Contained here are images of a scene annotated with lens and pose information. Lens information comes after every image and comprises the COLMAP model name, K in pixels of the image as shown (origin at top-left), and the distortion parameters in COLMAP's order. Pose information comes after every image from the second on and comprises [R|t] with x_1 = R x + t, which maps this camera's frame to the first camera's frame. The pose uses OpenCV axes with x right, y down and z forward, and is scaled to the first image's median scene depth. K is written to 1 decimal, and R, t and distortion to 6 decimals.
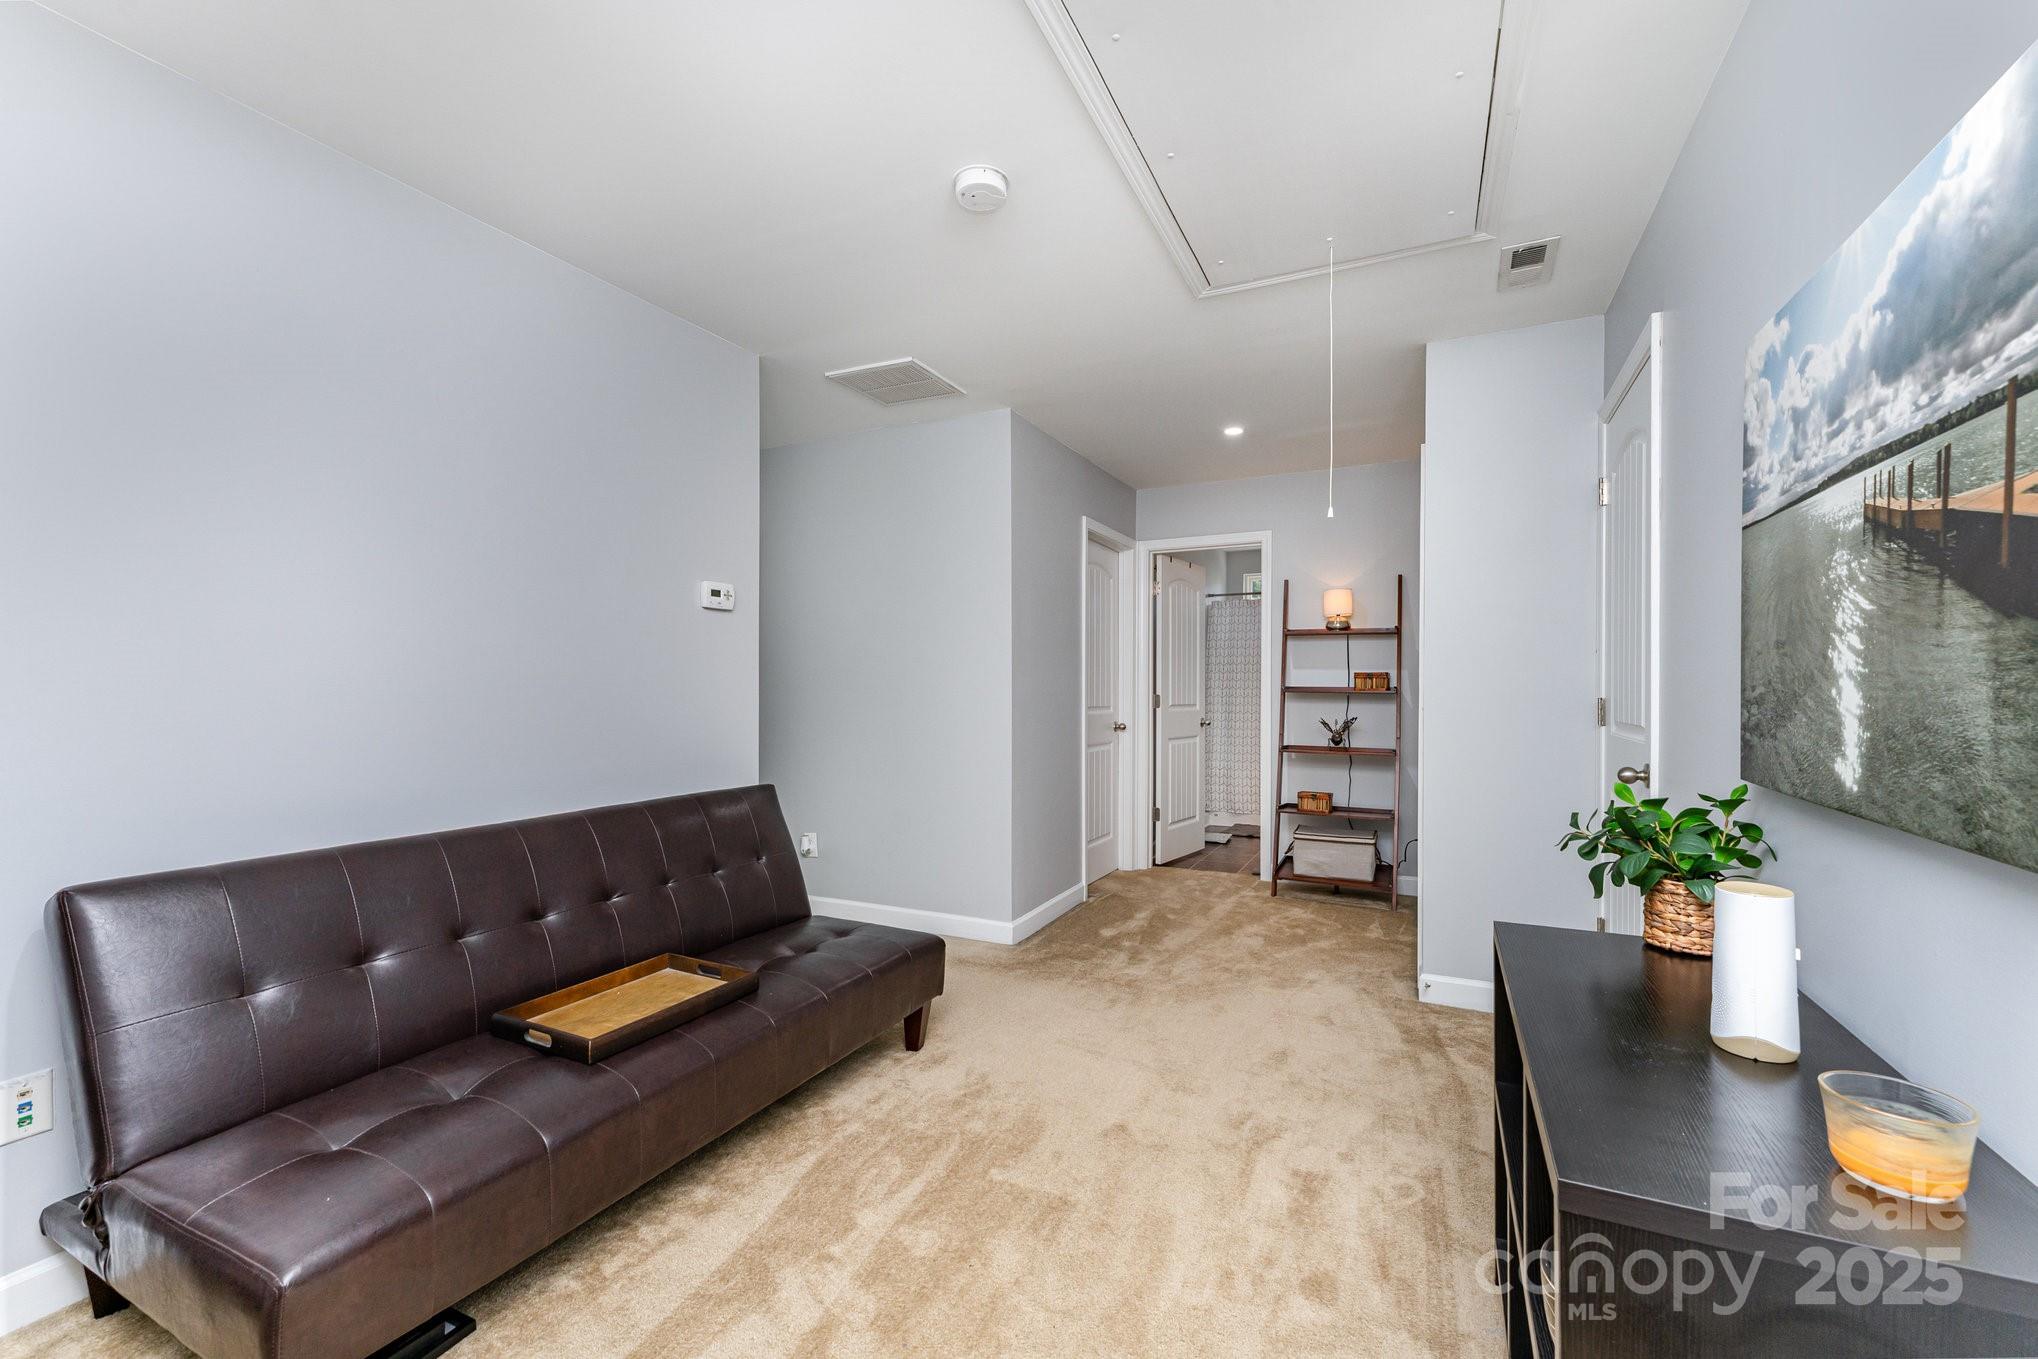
lens RADIAL K [[824.3, 0, 1019.0], [0, 824.3, 679.5], [0, 0, 1]] dist [-0.000136, -0.000278]
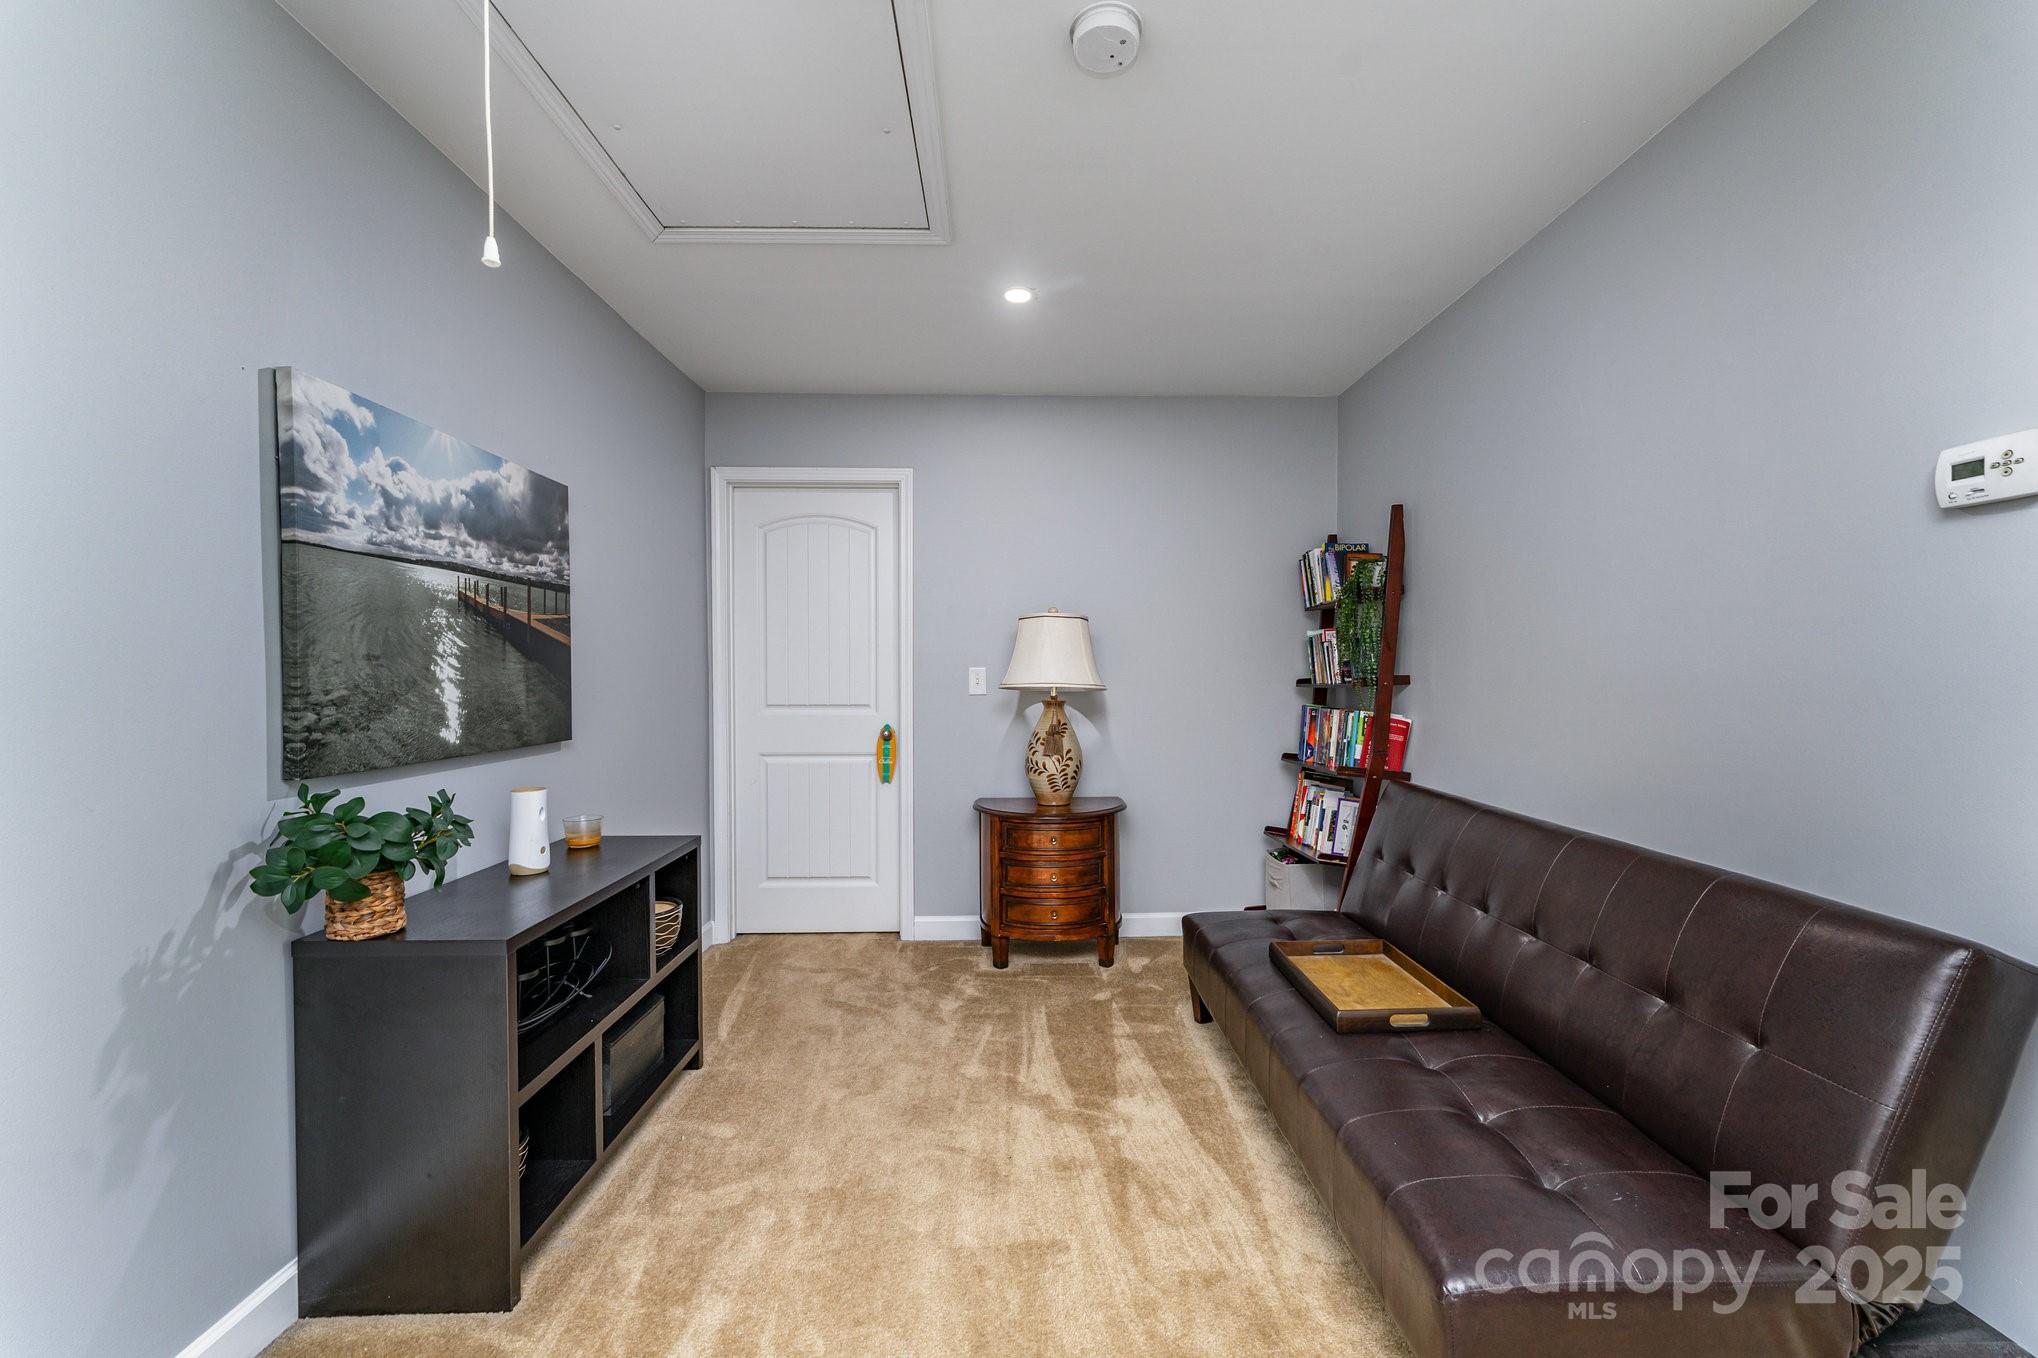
lens RADIAL K [[824.3, 0, 1019.0], [0, 824.3, 679.0], [0, 0, 1]] dist [-0.000136, -0.000278]
pose [[-0.887195, 0.008595, -0.461315, 0.733056], [0.008259, 0.999962, 0.002748, -0.003693], [0.461321, -0.001372, -0.887232, 3.151680]]
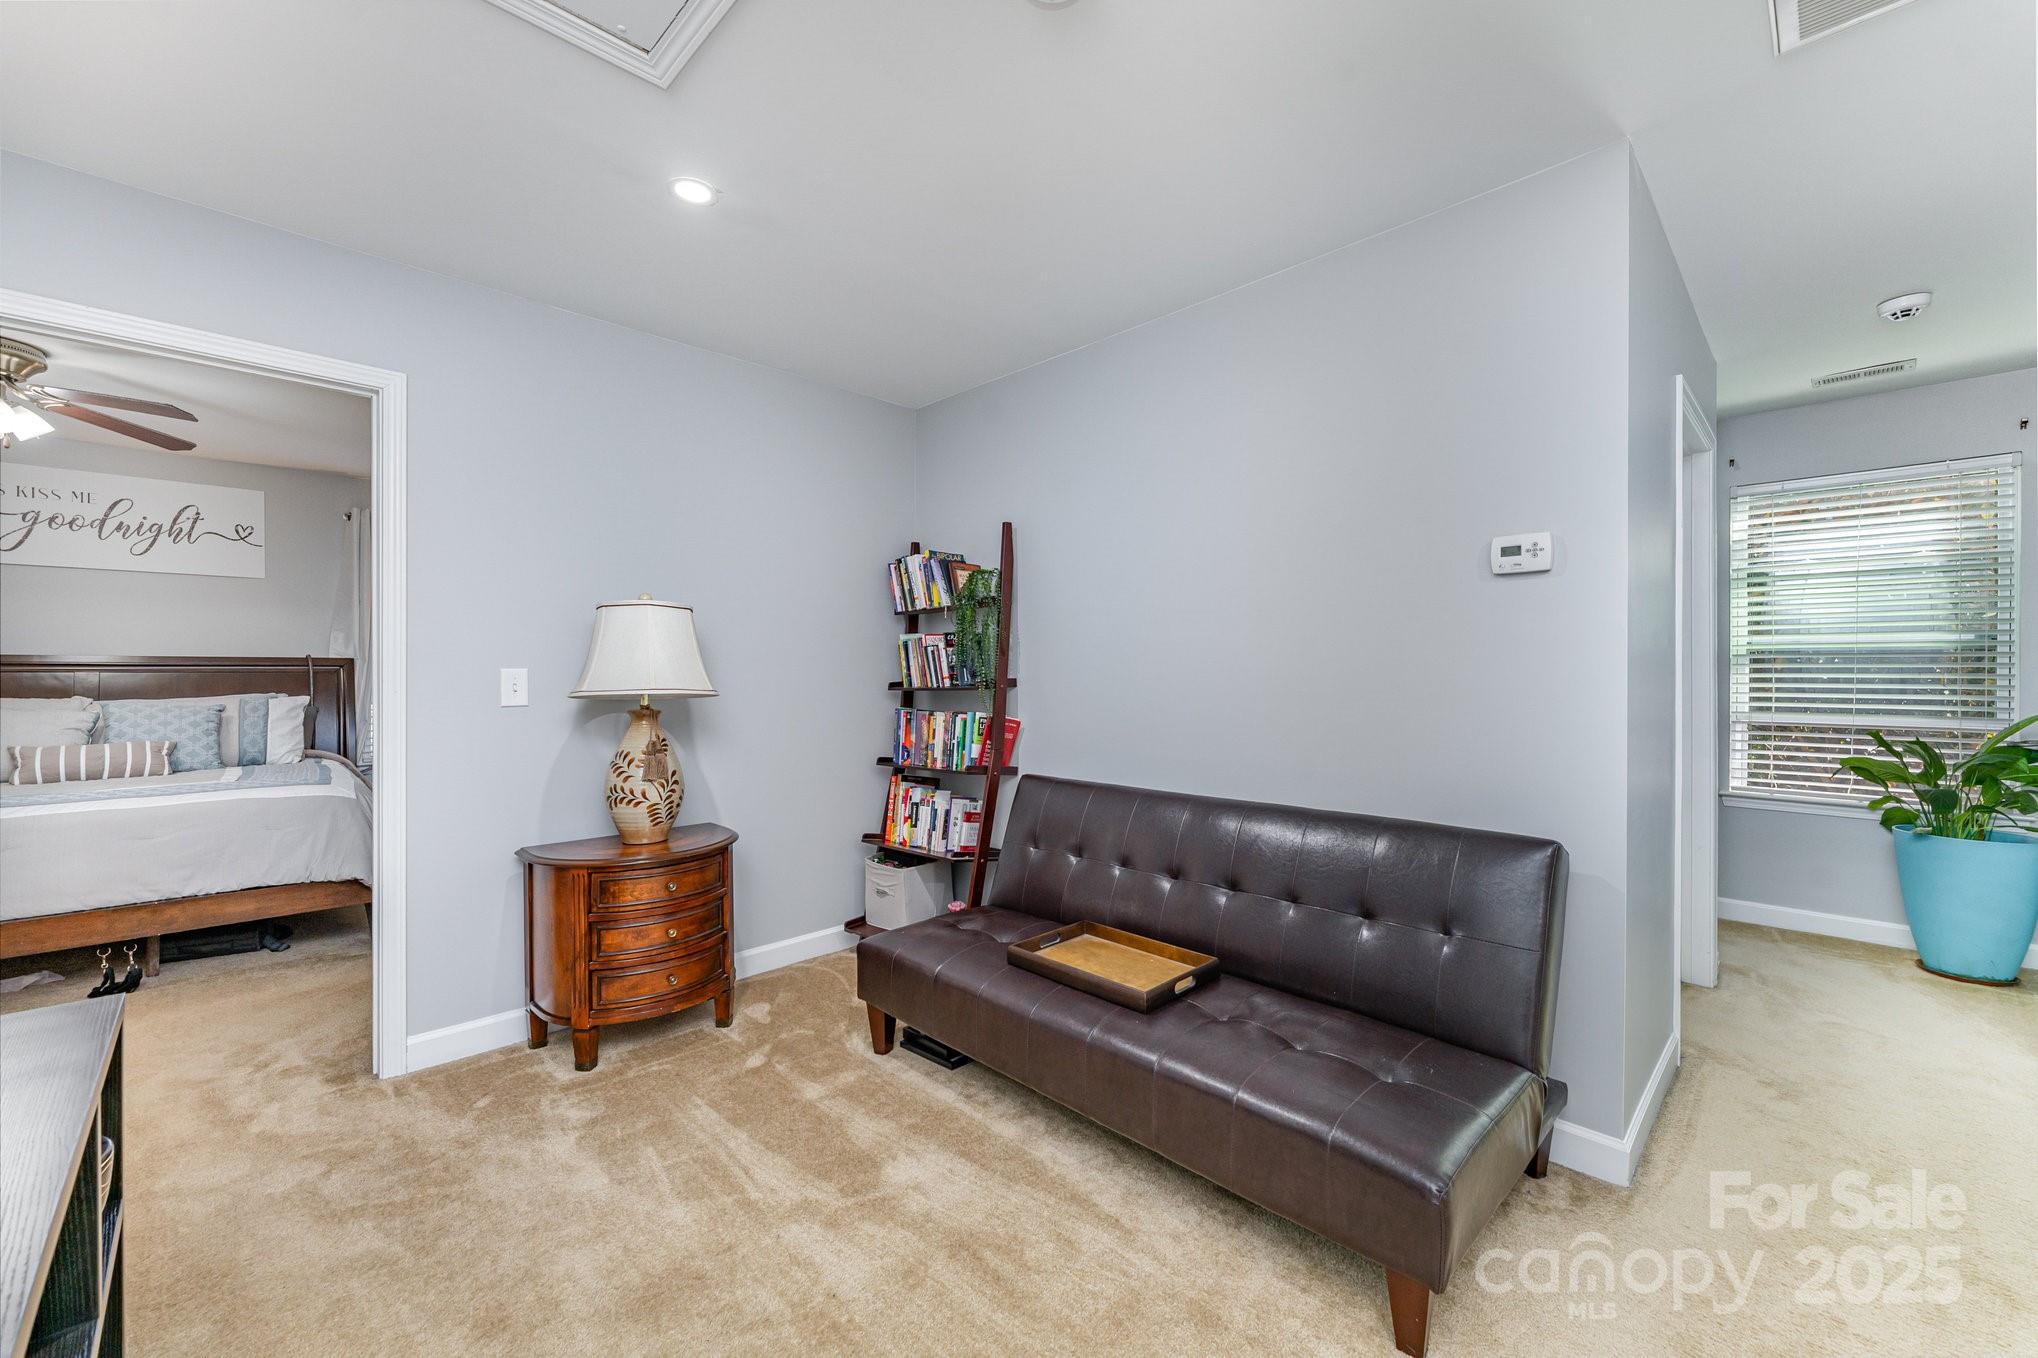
lens RADIAL K [[816.2, 0, 1036.7], [0, 816.2, 675.1], [0, 0, 1]] dist [0.001230, 0.000190]
pose [[-0.325572, 0.002764, -0.945513, 1.141213], [0.008869, 0.999961, -0.000131, -0.009303], [0.945476, -0.008429, -0.325584, 2.309619]]
